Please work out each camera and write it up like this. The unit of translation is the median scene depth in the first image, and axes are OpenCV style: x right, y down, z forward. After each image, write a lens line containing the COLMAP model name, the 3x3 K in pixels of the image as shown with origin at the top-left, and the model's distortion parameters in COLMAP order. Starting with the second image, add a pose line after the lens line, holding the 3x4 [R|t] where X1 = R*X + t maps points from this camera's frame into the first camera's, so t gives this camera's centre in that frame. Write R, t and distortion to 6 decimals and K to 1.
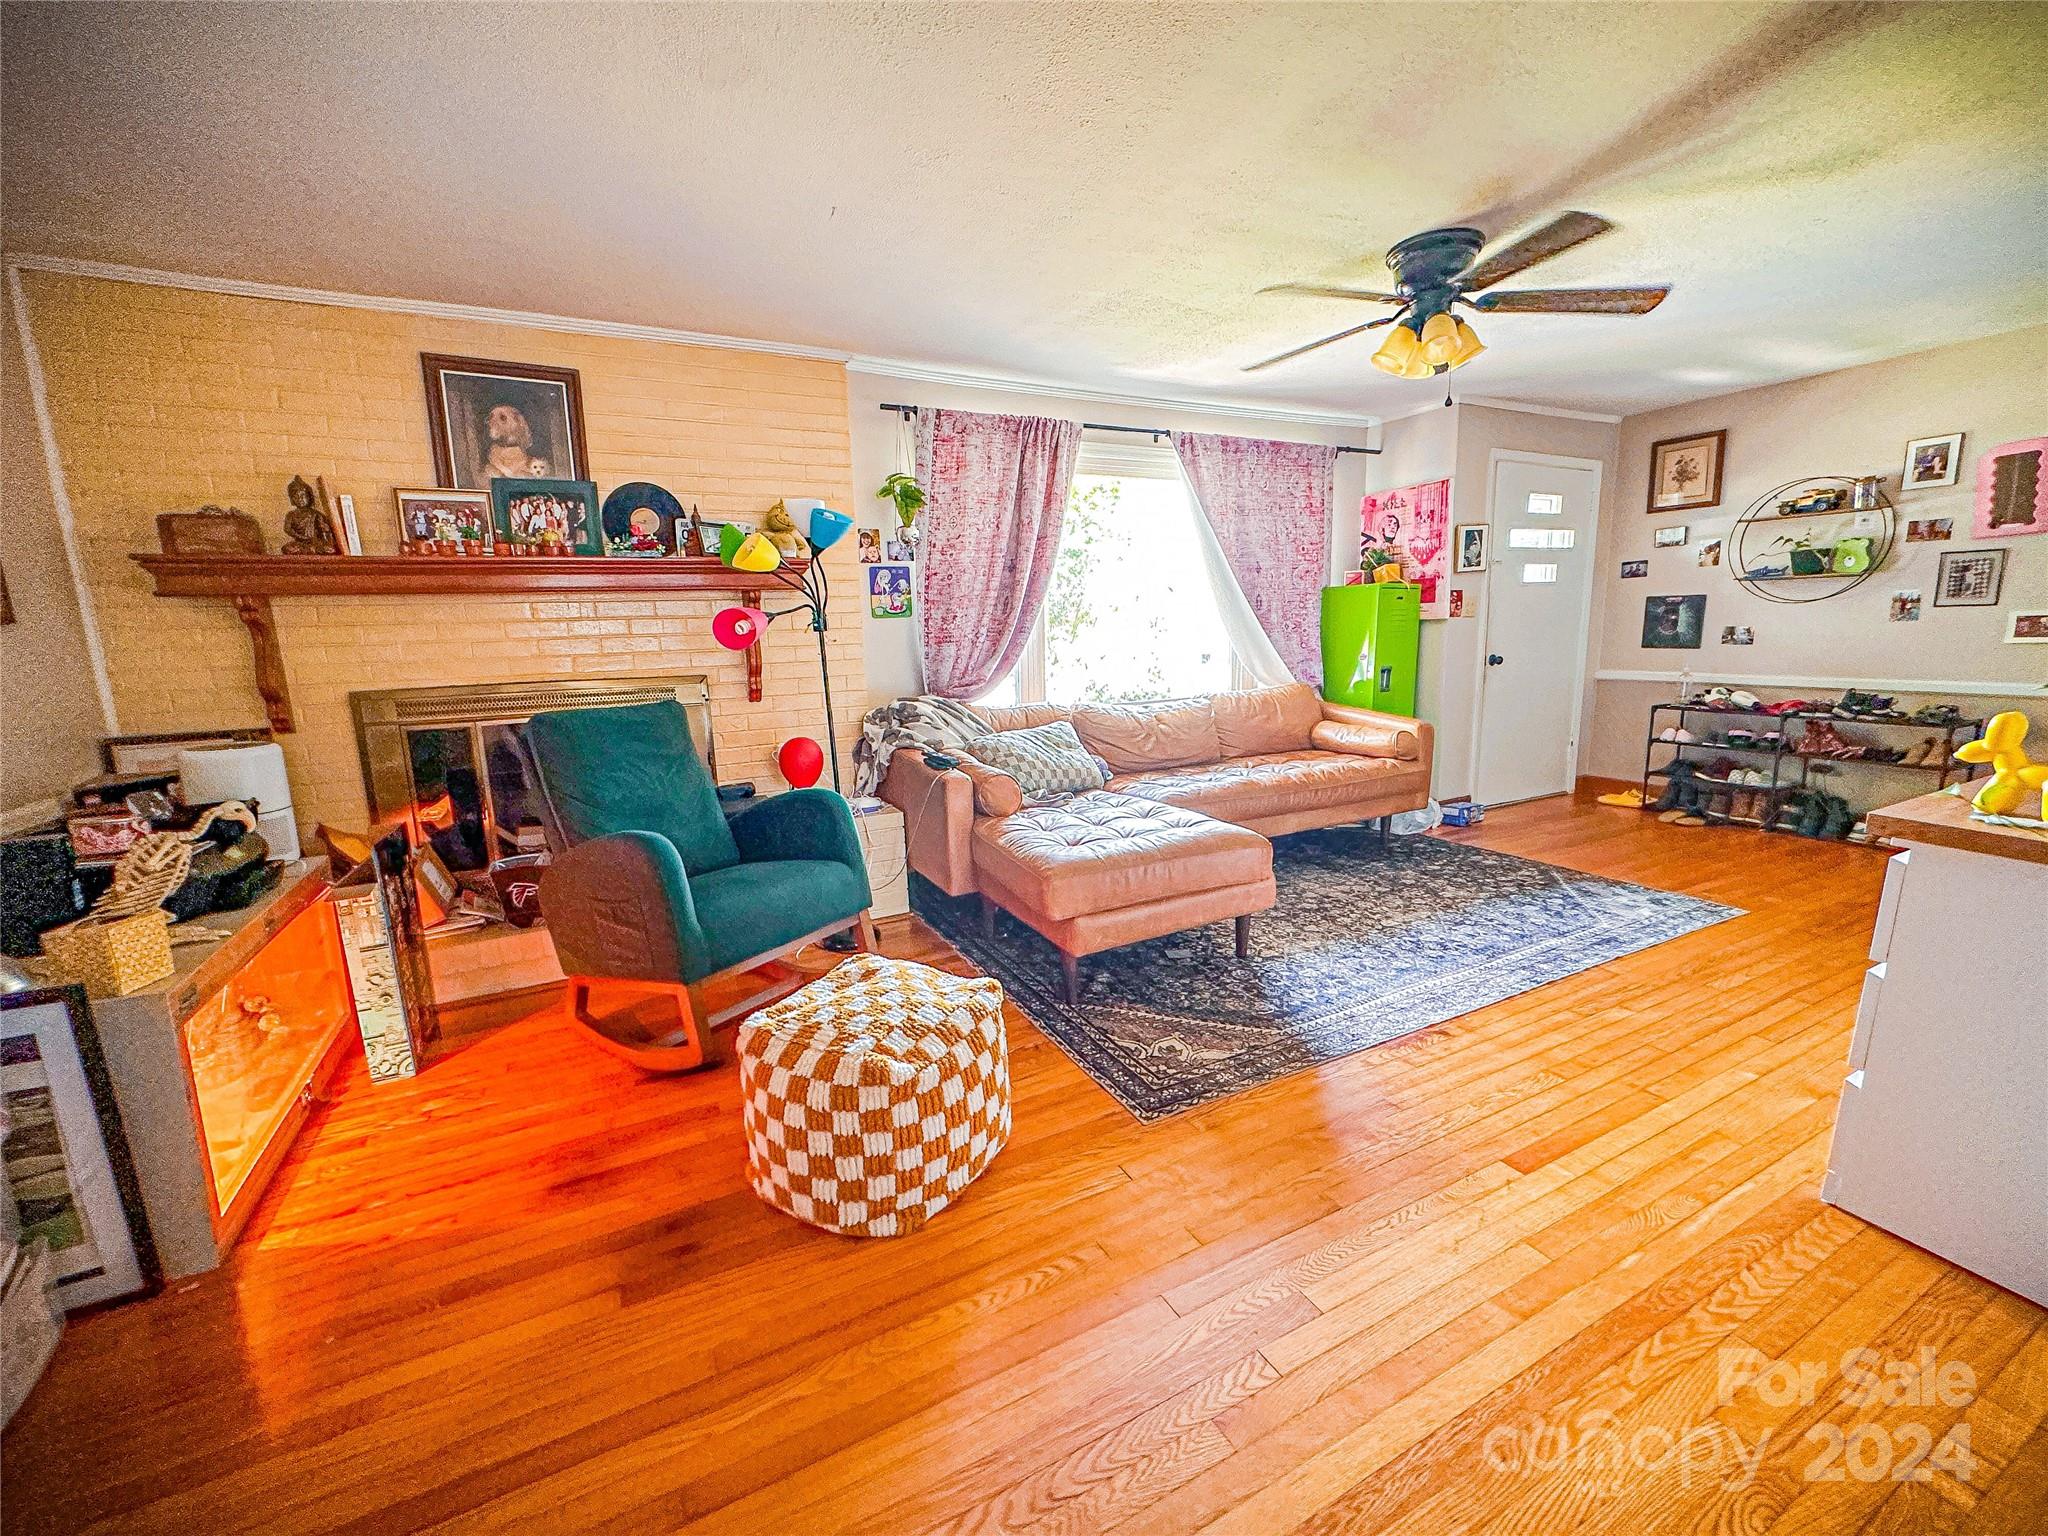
lens RADIAL K [[815.8, 0, 1024.0], [0, 815.8, 768.0], [0, 0, 1]] dist [-0.000870, -0.000012]
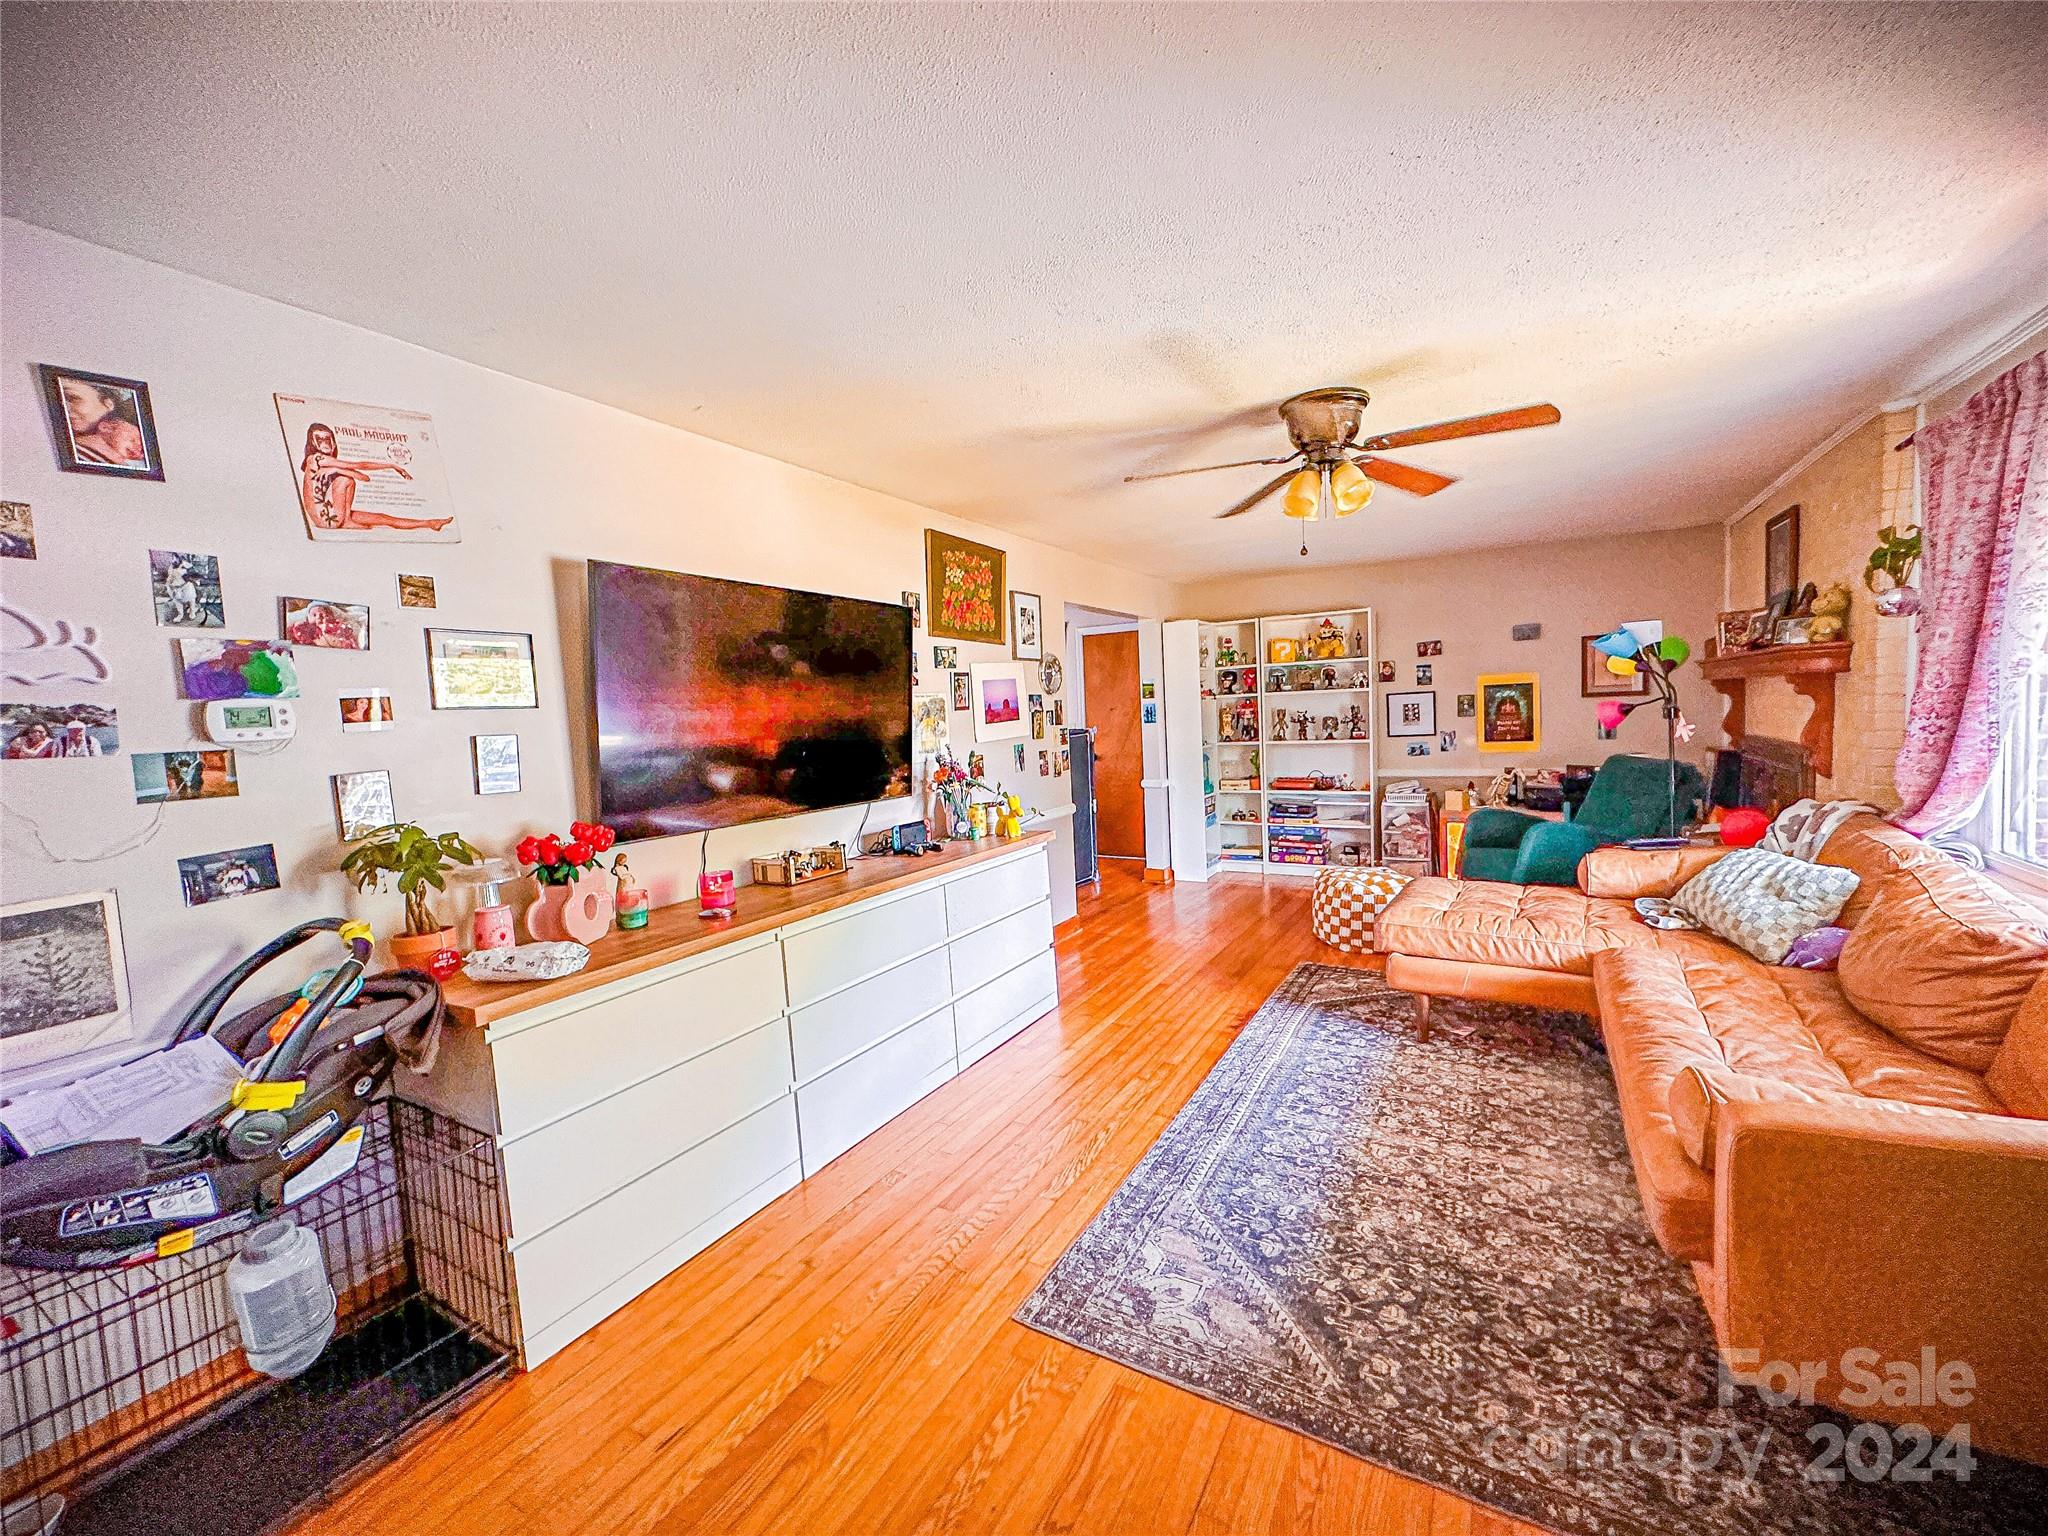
lens RADIAL K [[815.8, 0, 1024.0], [0, 815.8, 768.0], [0, 0, 1]] dist [-0.000870, -0.000012]
pose [[-0.837901, 0.104372, -0.535751, 1.184203], [-0.029462, 0.971468, 0.235334, -0.341858], [0.545027, 0.212971, -0.810919, 1.427866]]
